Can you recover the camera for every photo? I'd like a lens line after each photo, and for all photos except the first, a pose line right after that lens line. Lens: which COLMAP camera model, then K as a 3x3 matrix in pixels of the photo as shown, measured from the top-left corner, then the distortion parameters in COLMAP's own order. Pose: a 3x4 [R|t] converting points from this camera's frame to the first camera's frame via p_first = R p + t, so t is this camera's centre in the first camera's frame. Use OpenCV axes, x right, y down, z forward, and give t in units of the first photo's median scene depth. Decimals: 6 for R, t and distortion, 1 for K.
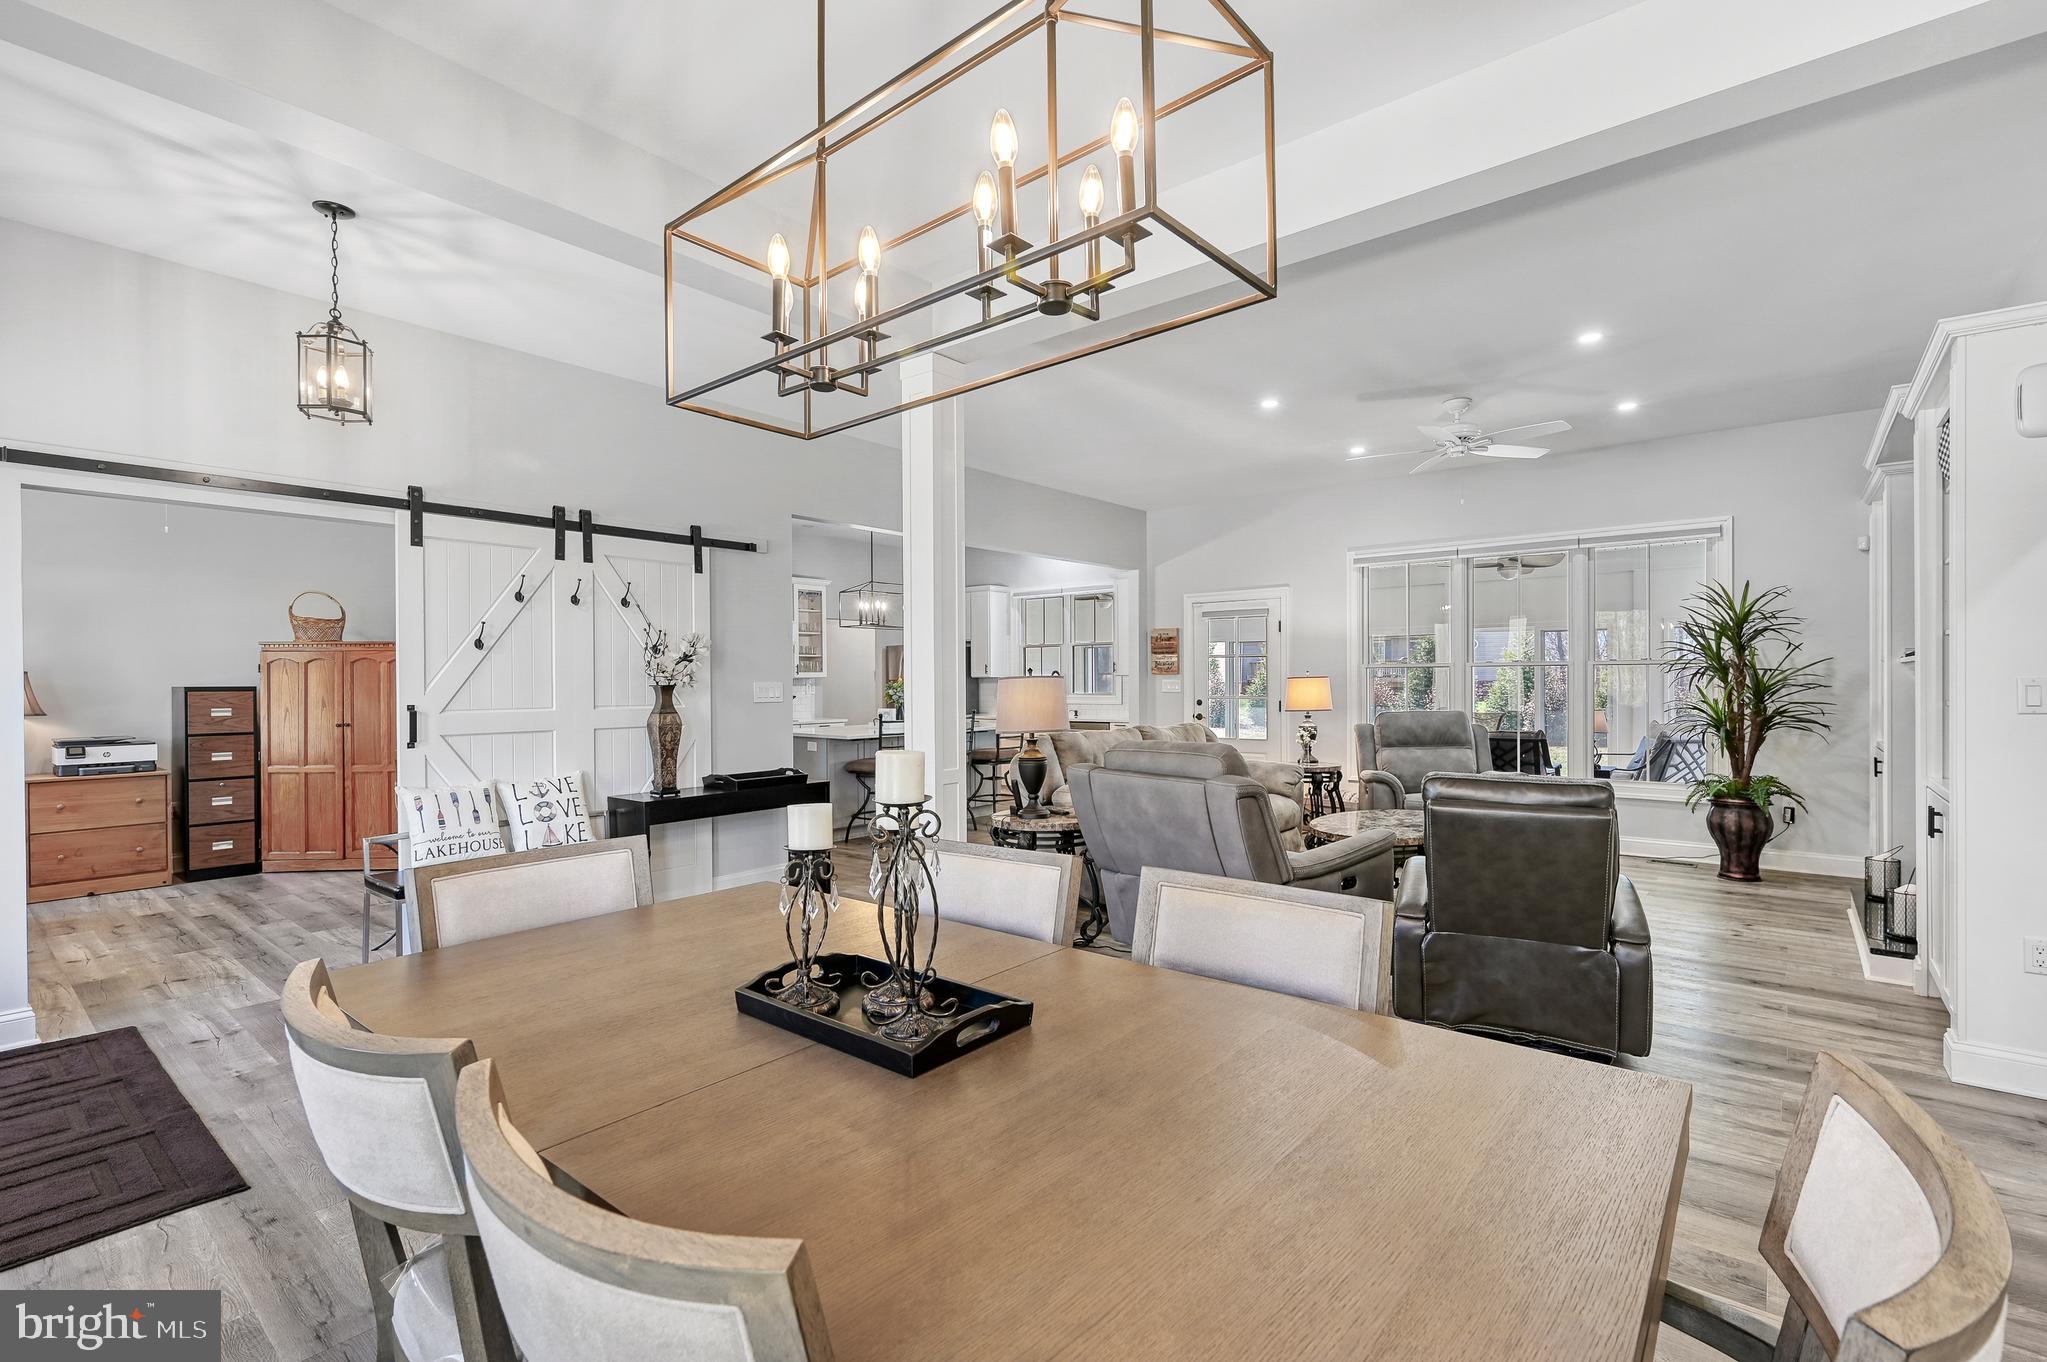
lens RADIAL K [[929.9, 0, 1032.5], [0, 929.9, 686.4], [0, 0, 1]] dist [0.000876, -0.000037]
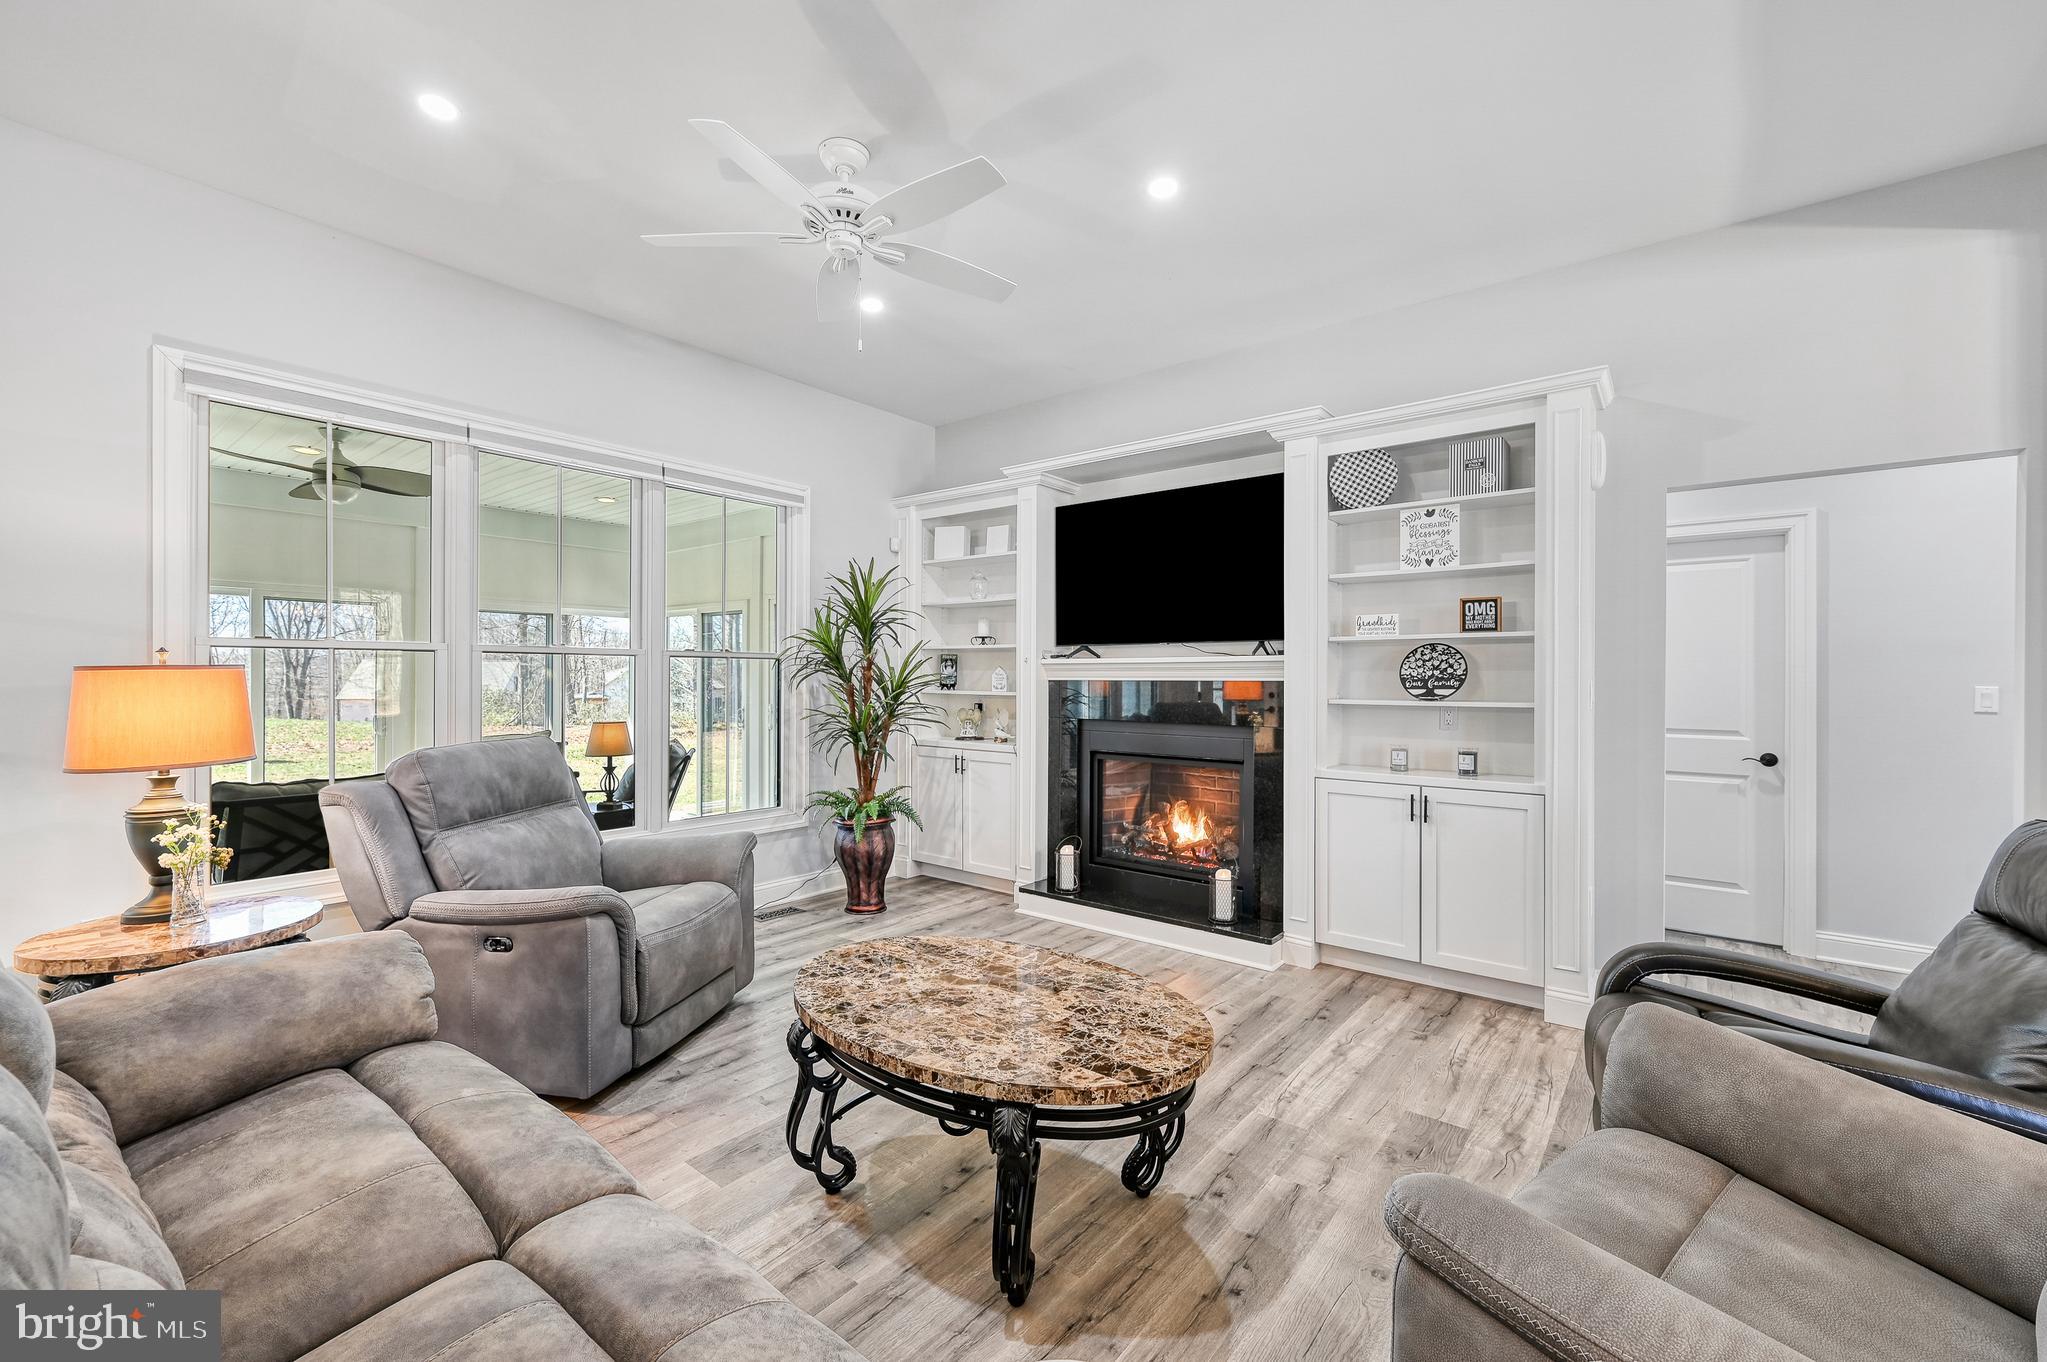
lens RADIAL K [[835.6, 0, 1026.0], [0, 835.6, 677.3], [0, 0, 1]] dist [0.003559, 0.000466]
pose [[-0.008357, 0.004154, 0.999956, -0.021357], [0.002646, 0.999988, -0.004132, -0.005140], [-0.999962, 0.002612, -0.008368, 0.986664]]
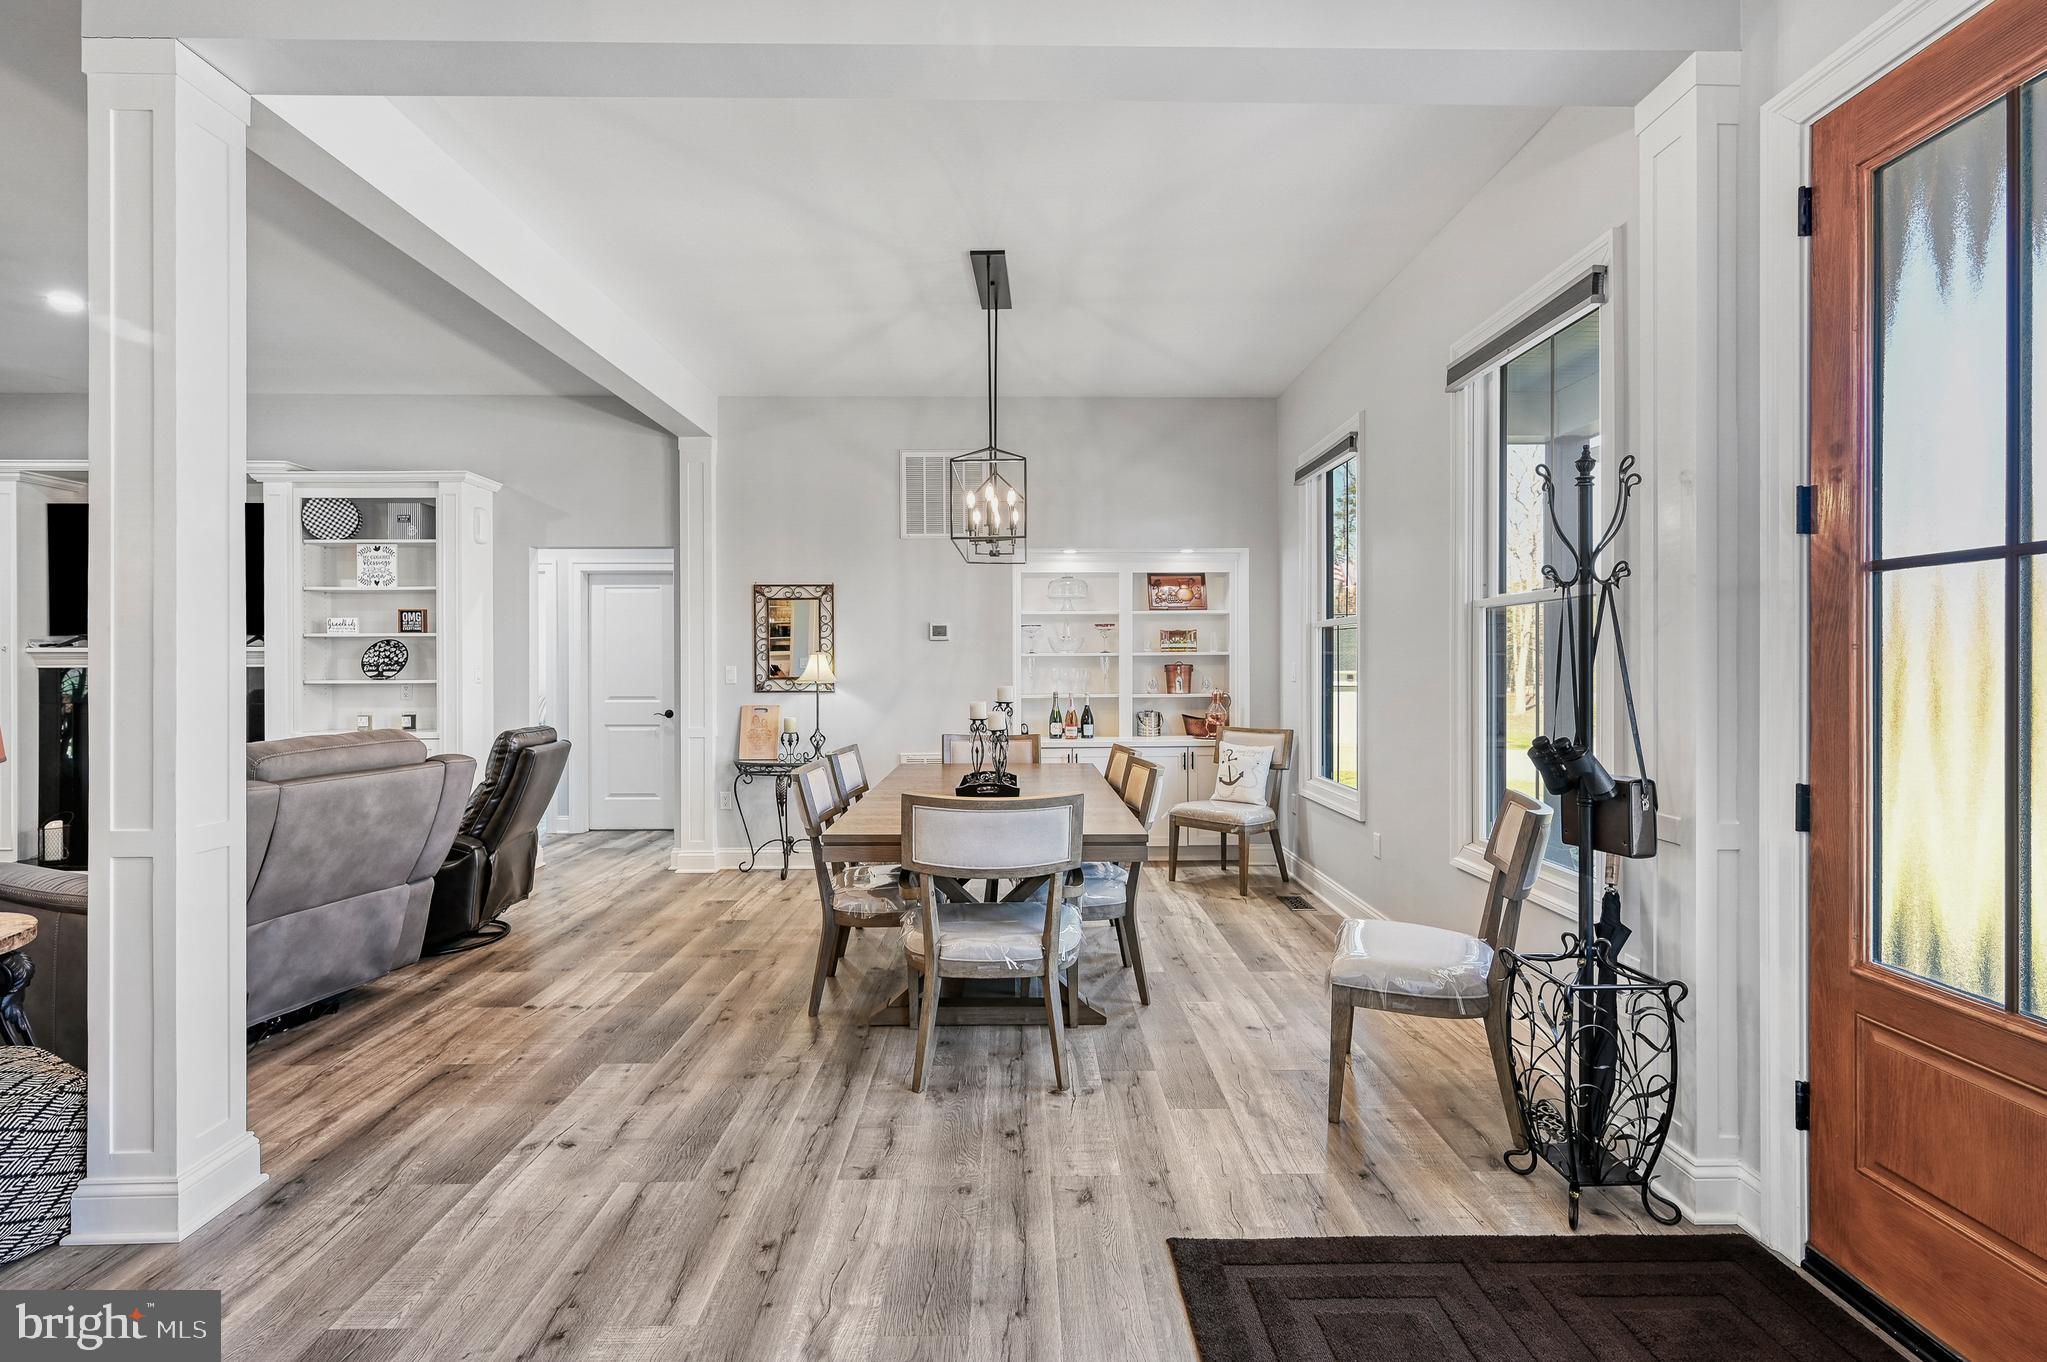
lens RADIAL K [[929.9, 0, 1023.8], [0, 929.9, 667.3], [0, 0, 1]] dist [0.000876, -0.000037]
pose [[-0.642589, 0.003737, 0.766202, -0.659146], [0.010273, 0.999940, 0.003738, 0.001159], [-0.766143, 0.010273, -0.642589, 0.771681]]
